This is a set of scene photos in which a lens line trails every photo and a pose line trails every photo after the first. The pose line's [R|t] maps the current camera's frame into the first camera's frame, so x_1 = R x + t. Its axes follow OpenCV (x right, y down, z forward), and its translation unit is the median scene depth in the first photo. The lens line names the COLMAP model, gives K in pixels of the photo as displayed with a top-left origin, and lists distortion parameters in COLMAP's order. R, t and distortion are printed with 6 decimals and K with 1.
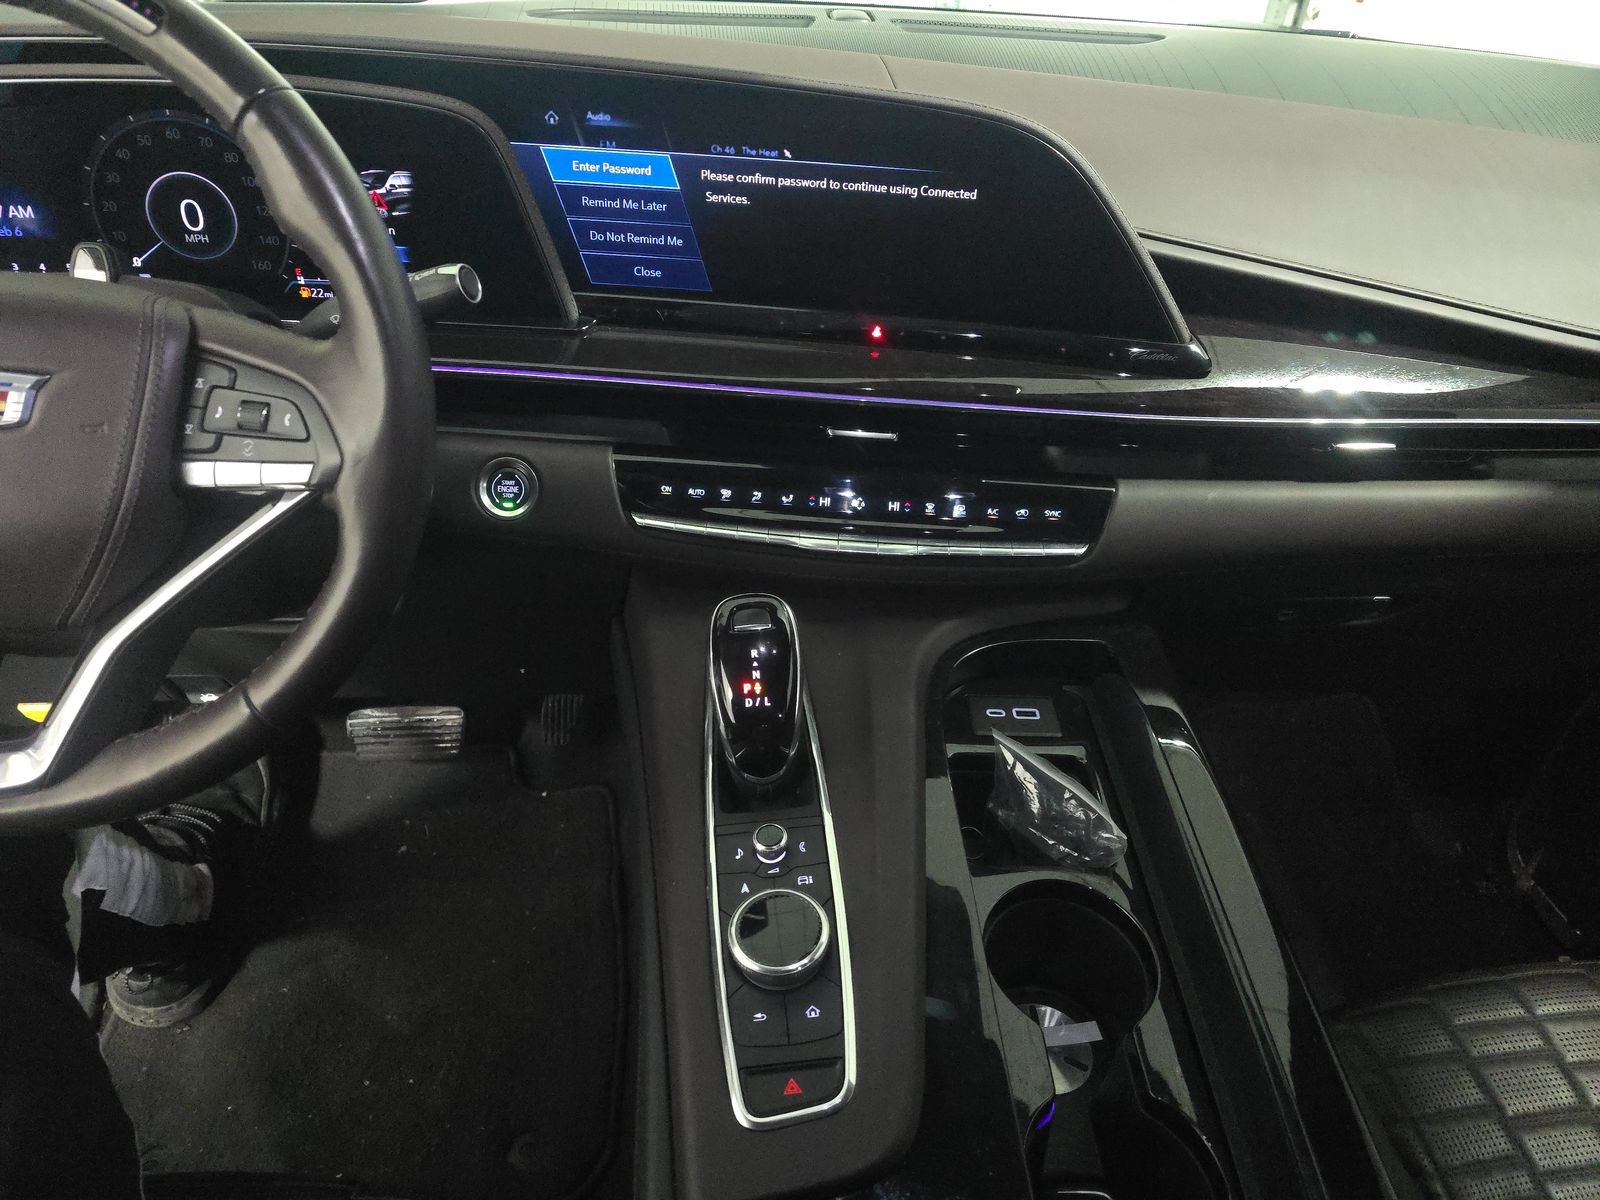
lens RADIAL K [[1074.8, 0, 800.1], [0, 1074.8, 599.2], [0, 0, 1]] dist [0.022614, -0.021307]
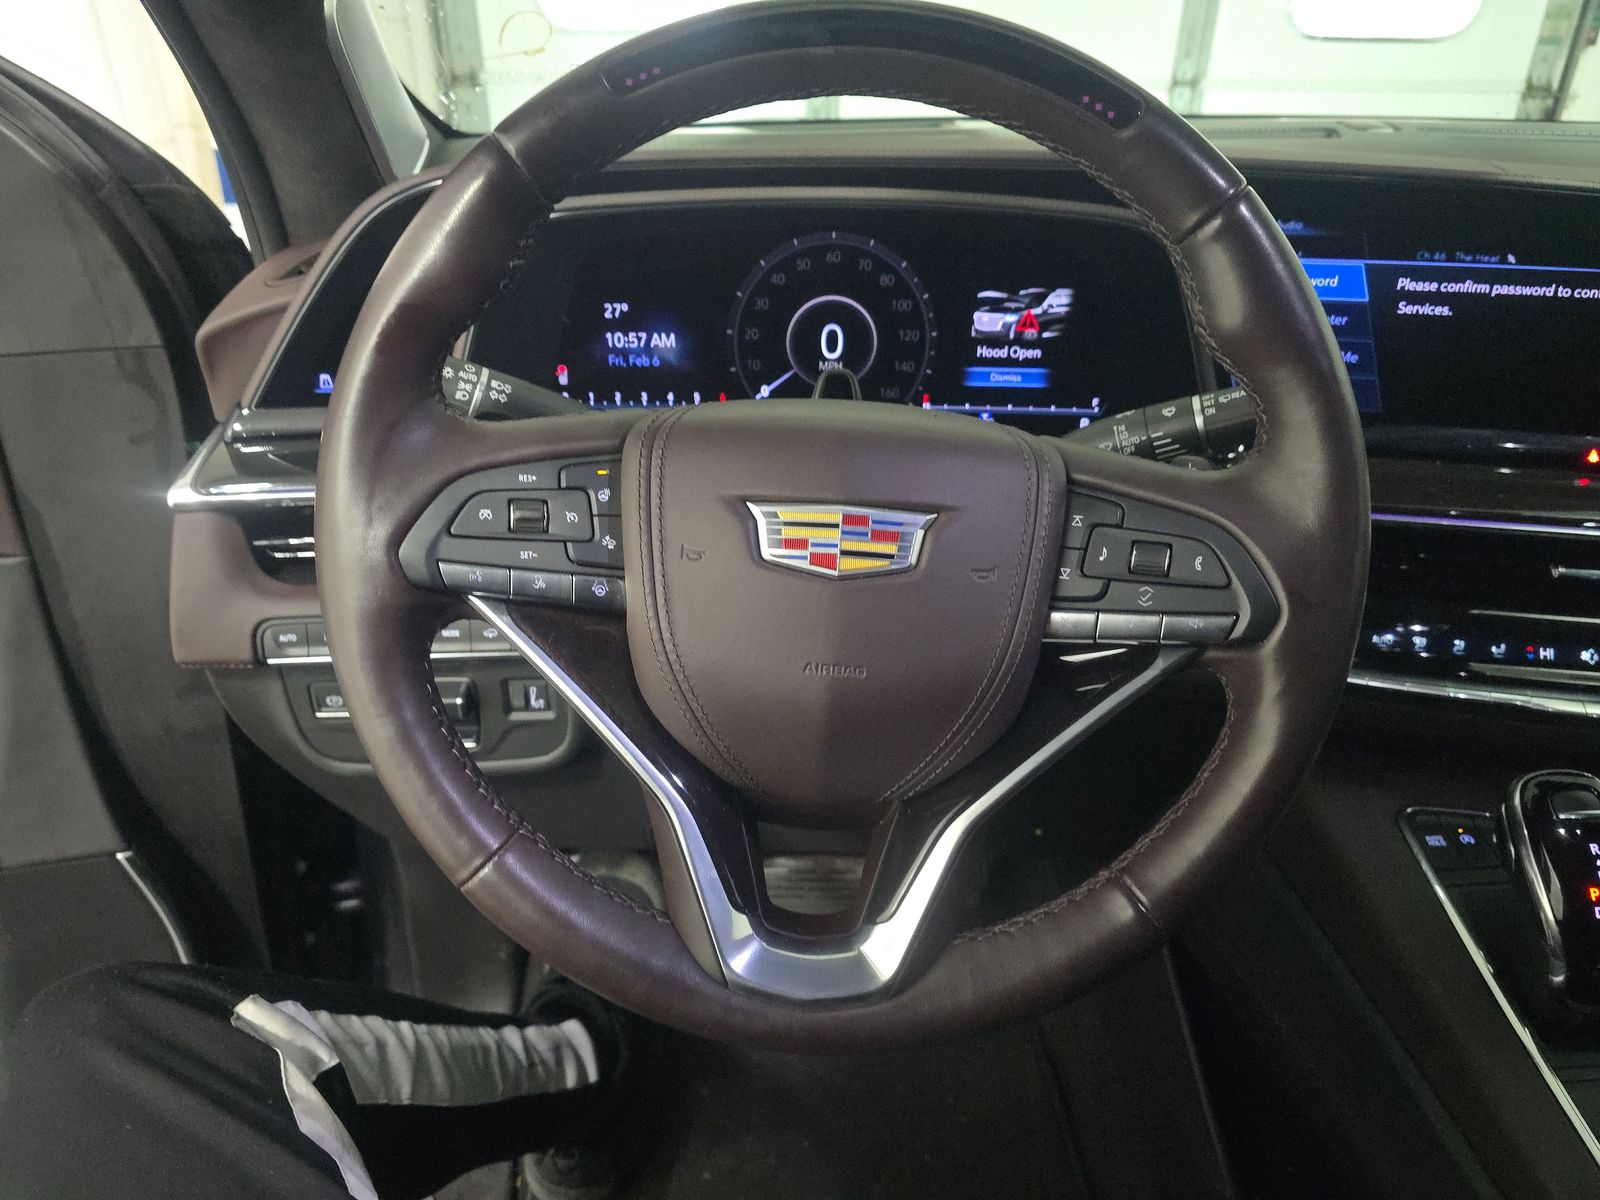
lens RADIAL K [[1074.8, 0, 796.6], [0, 1074.8, 600.2], [0, 0, 1]] dist [0.022614, -0.021307]
pose [[0.994092, 0.007623, -0.108277, -0.488004], [-0.019809, 0.993520, -0.111918, -0.026489], [0.106722, 0.113402, 0.987801, 0.099294]]
